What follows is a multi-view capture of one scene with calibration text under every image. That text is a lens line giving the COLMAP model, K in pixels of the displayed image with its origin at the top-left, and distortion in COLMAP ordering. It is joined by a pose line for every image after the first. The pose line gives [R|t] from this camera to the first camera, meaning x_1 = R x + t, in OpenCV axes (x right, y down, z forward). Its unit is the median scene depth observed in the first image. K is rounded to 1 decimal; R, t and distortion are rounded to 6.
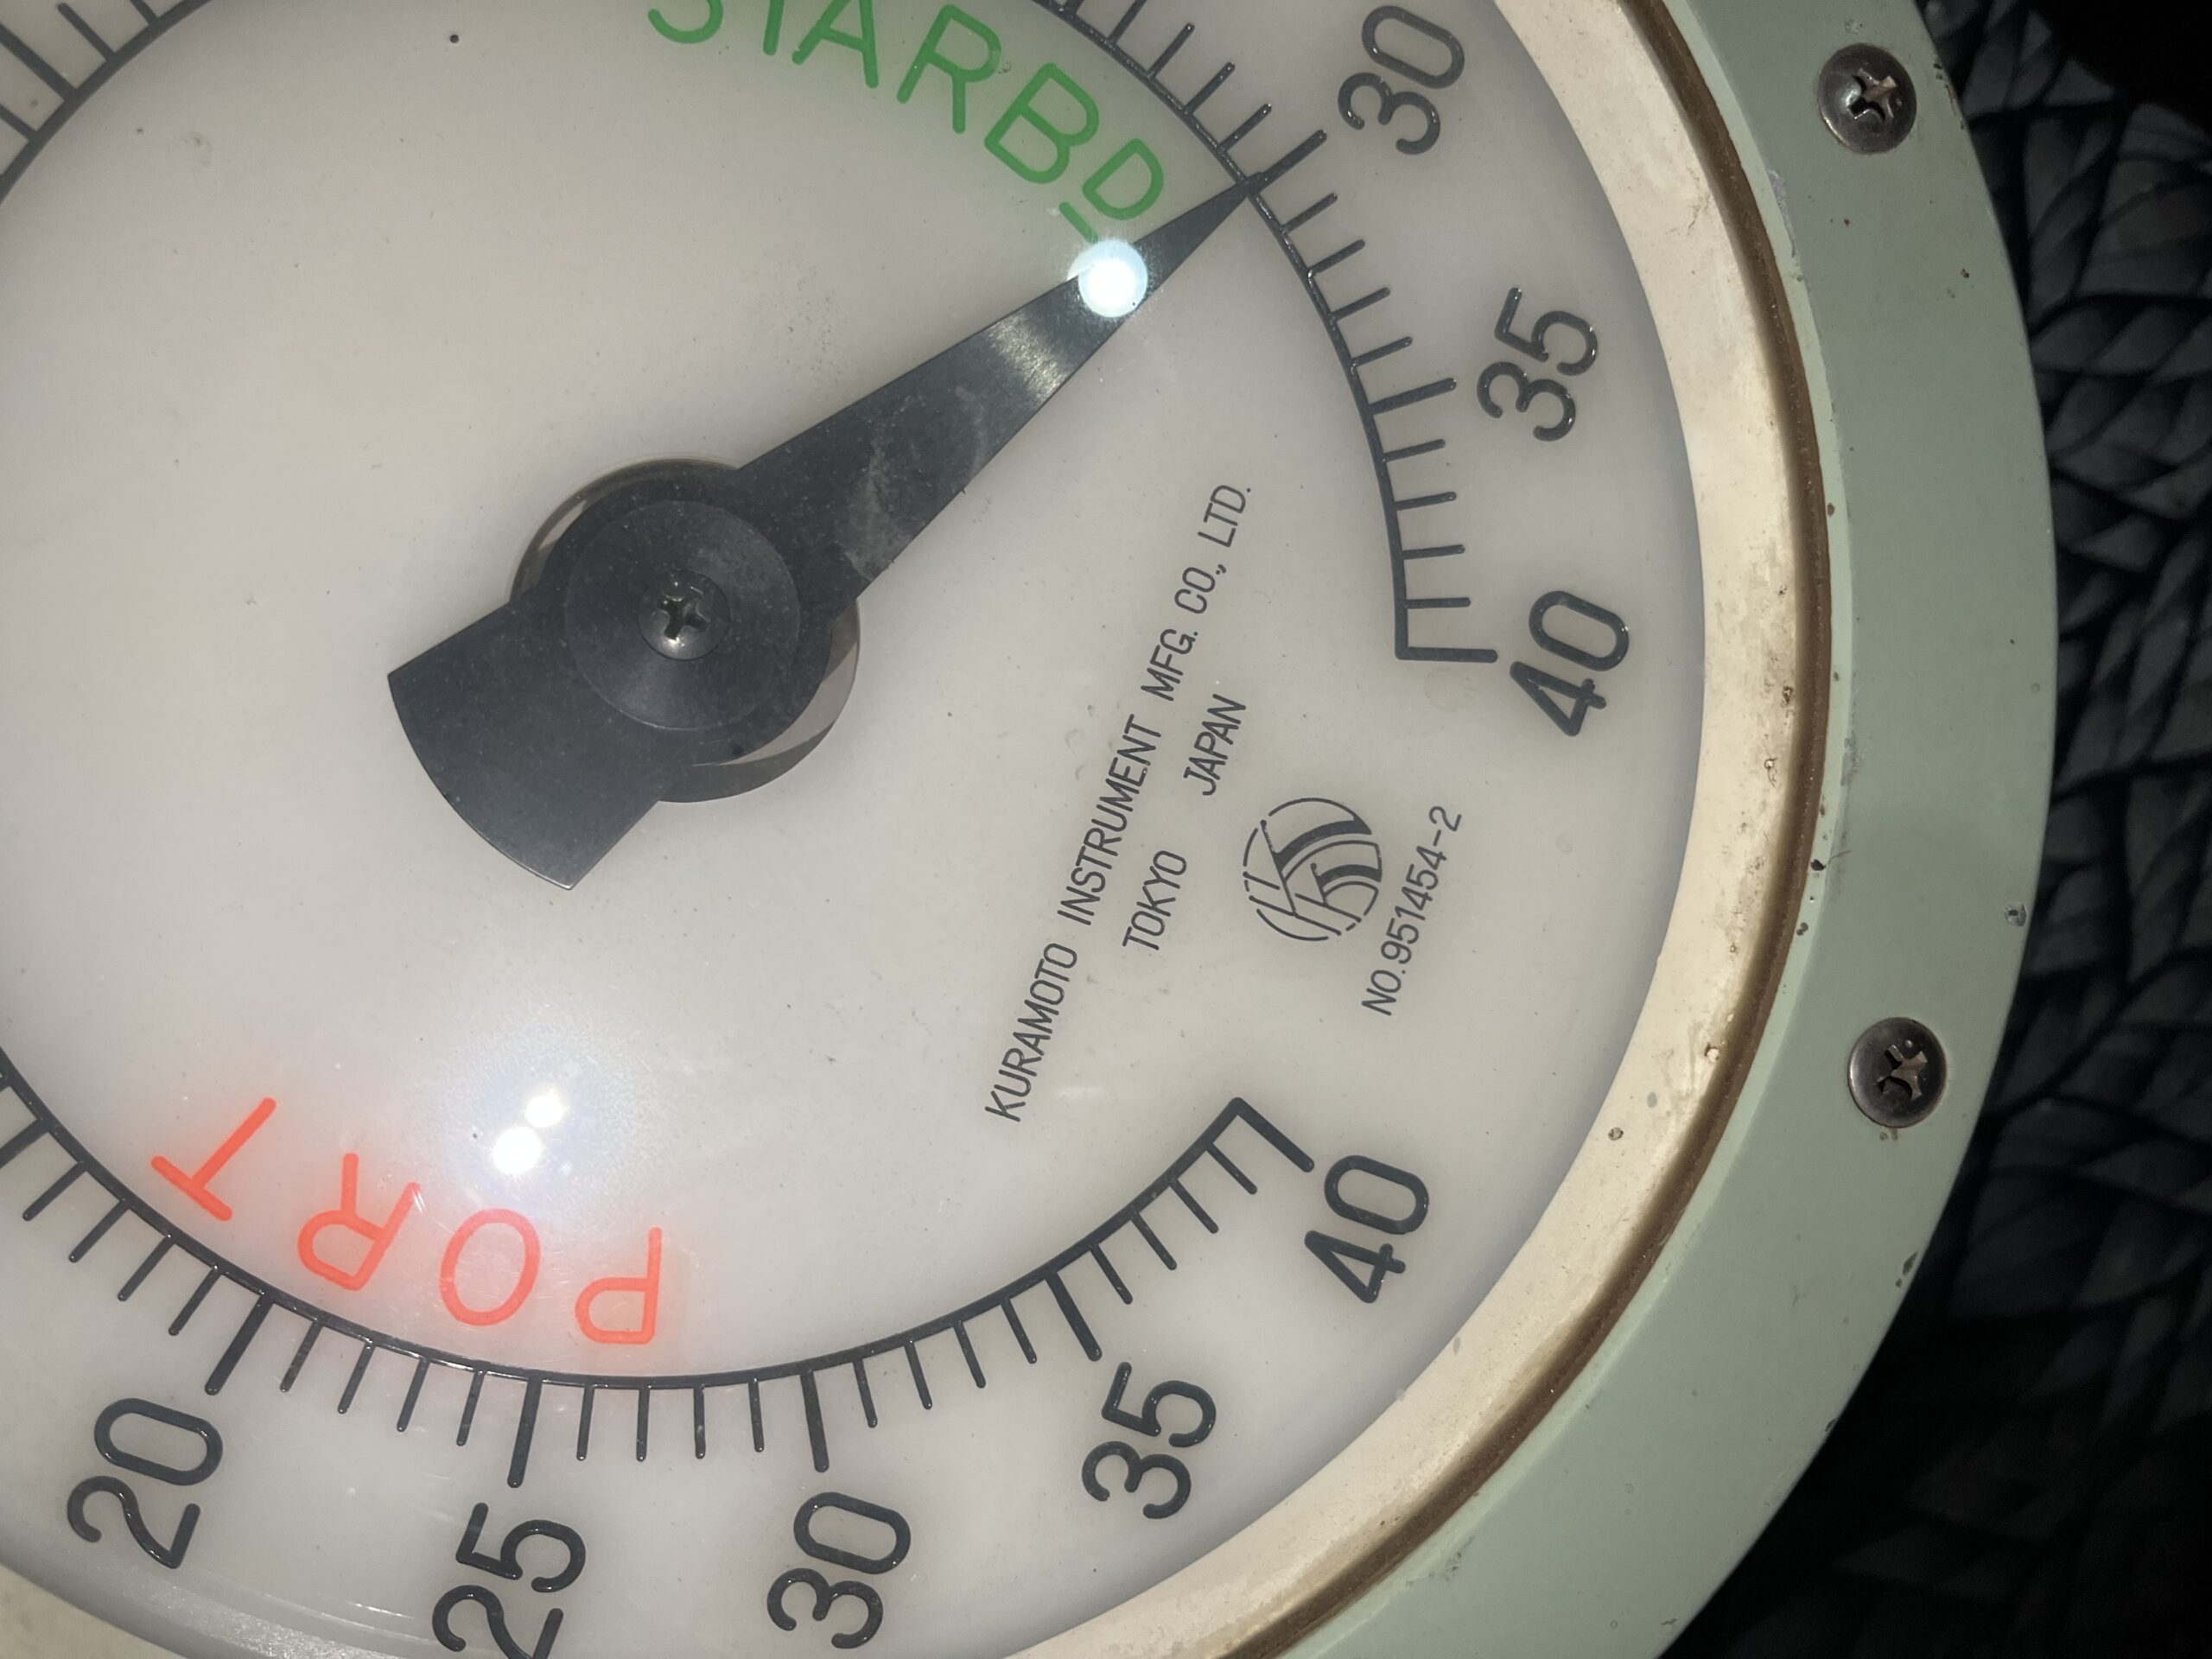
lens RADIAL K [[1649.7, 0, 1106.0], [0, 1649.7, 829.5], [0, 0, 1]] dist [0.059691, -0.087354]
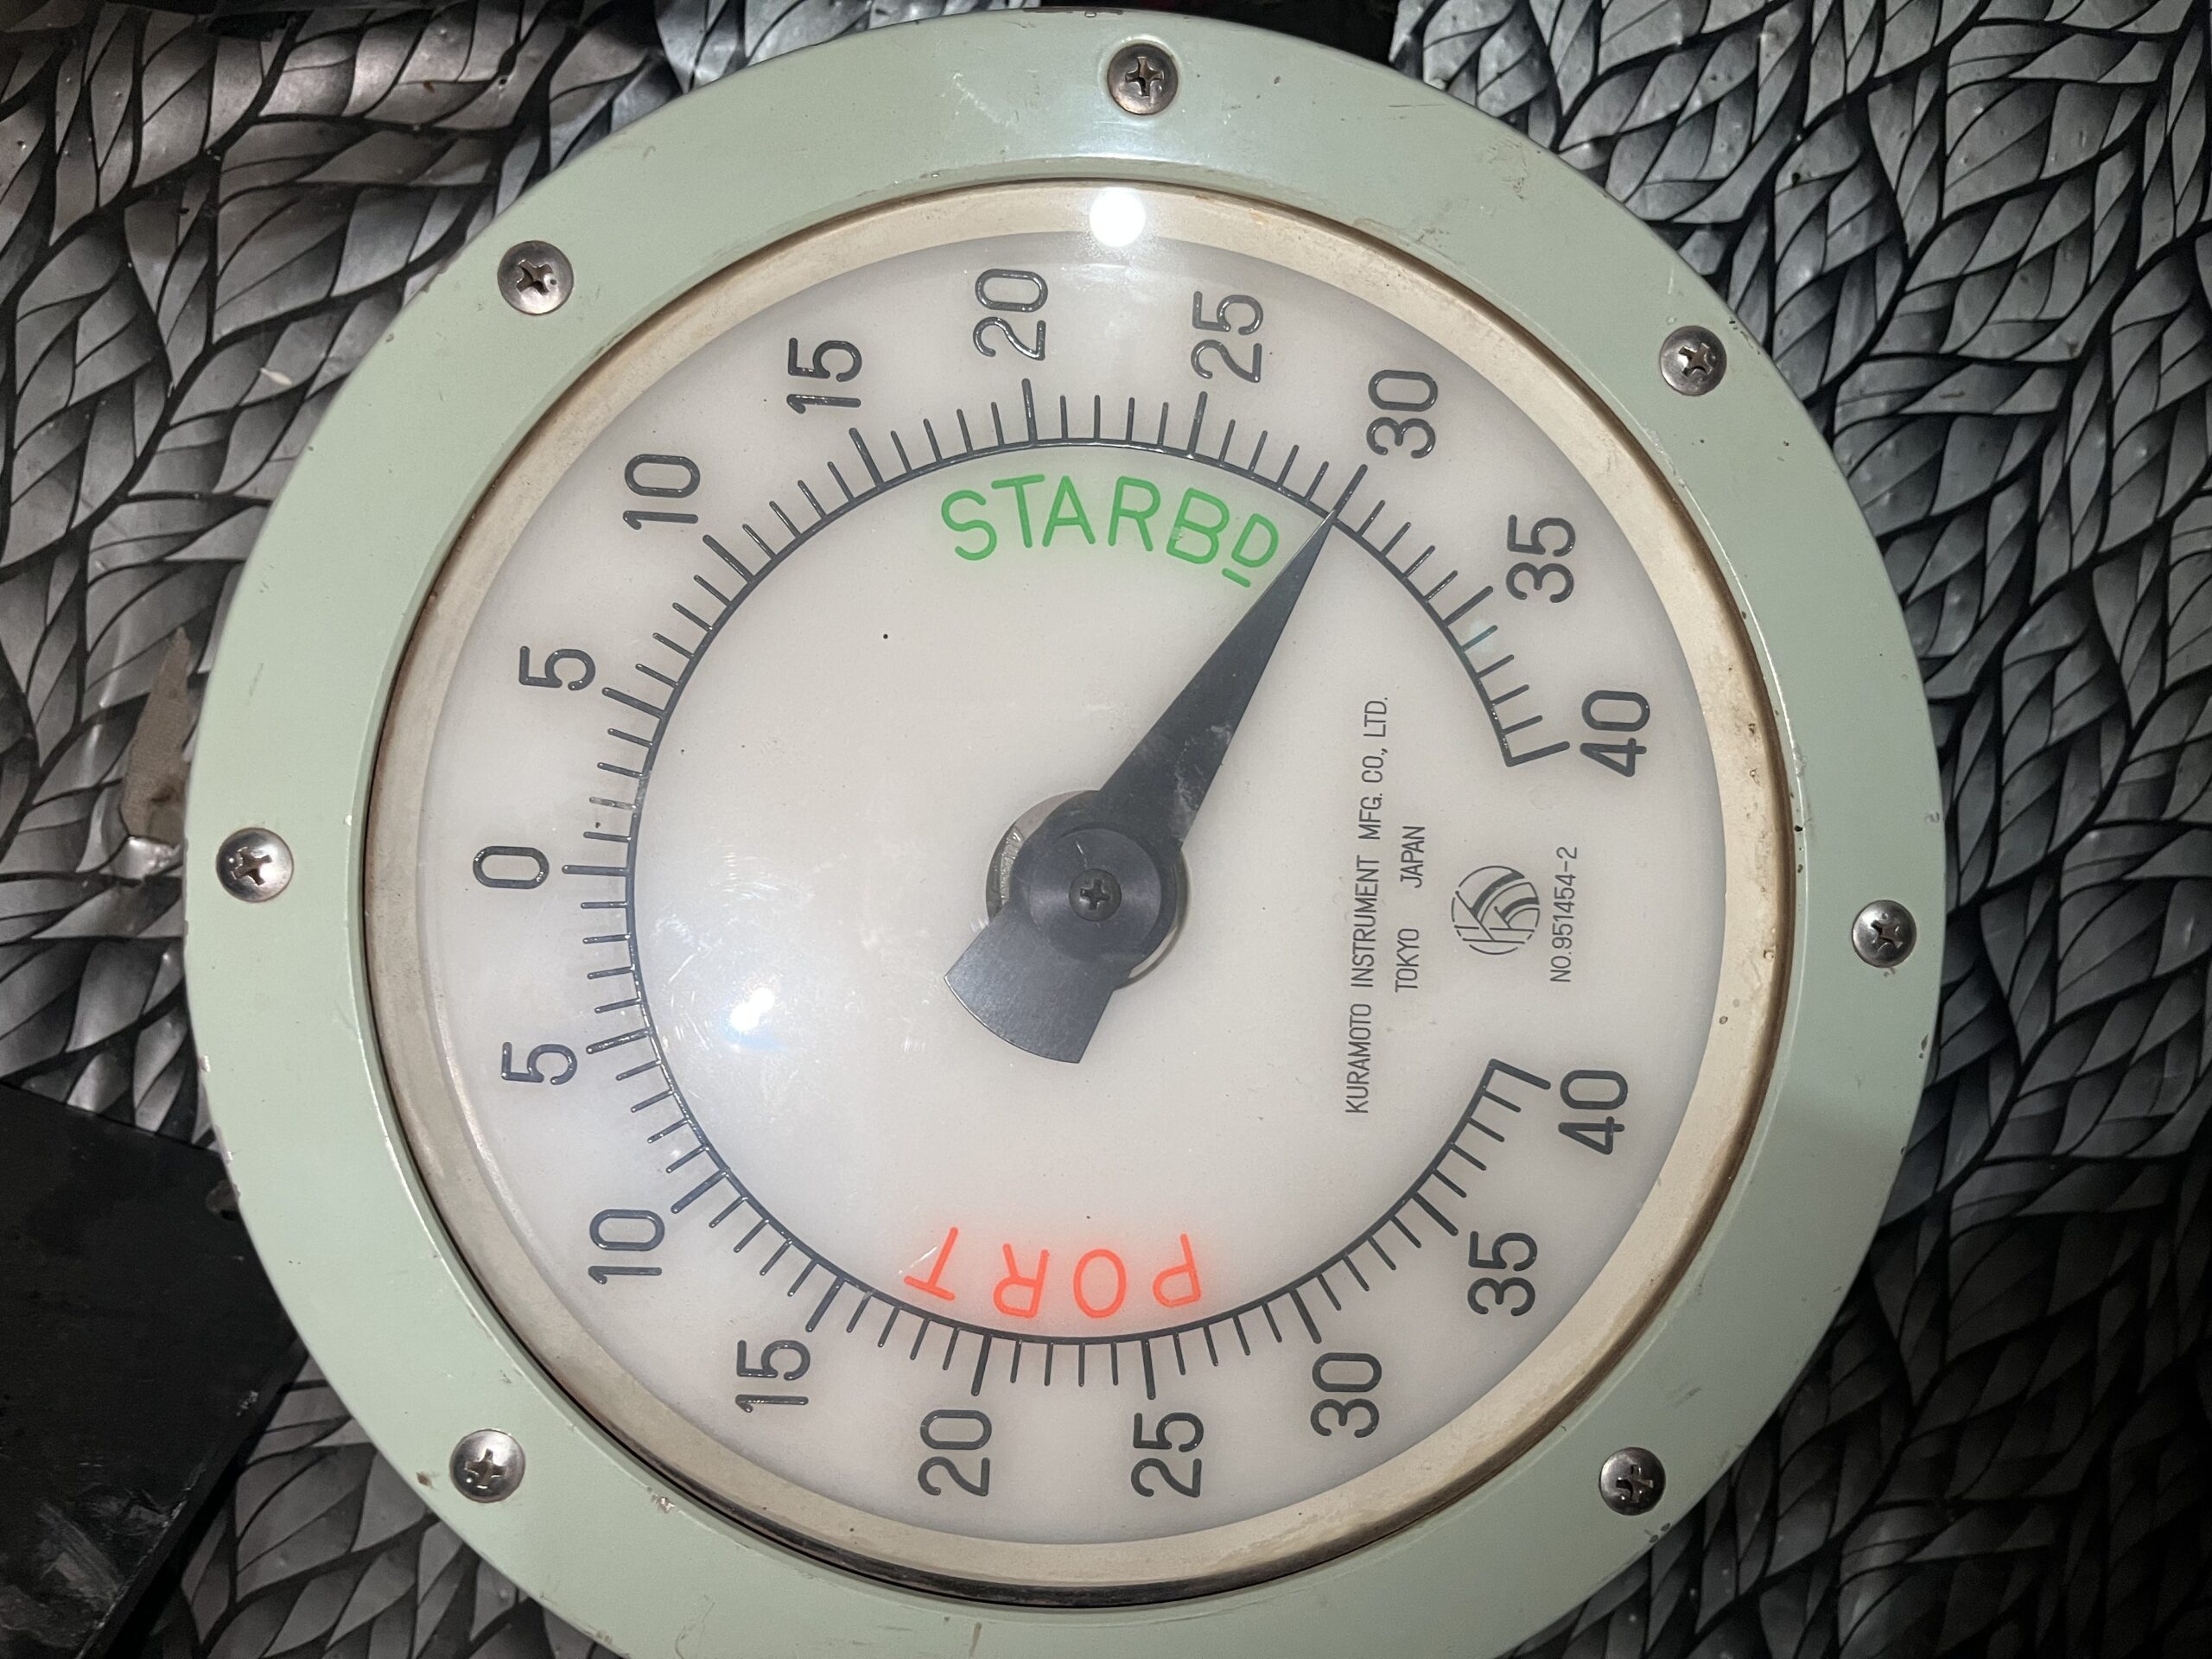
lens RADIAL K [[1783.2, 0, 1106.0], [0, 1783.2, 829.5], [0, 0, 1]] dist [0.093399, -0.141129]
pose [[0.948925, -0.301499, -0.092955, -0.048322], [0.308260, 0.948755, 0.069568, -0.290494], [0.067217, -0.094669, 0.993237, -0.748076]]
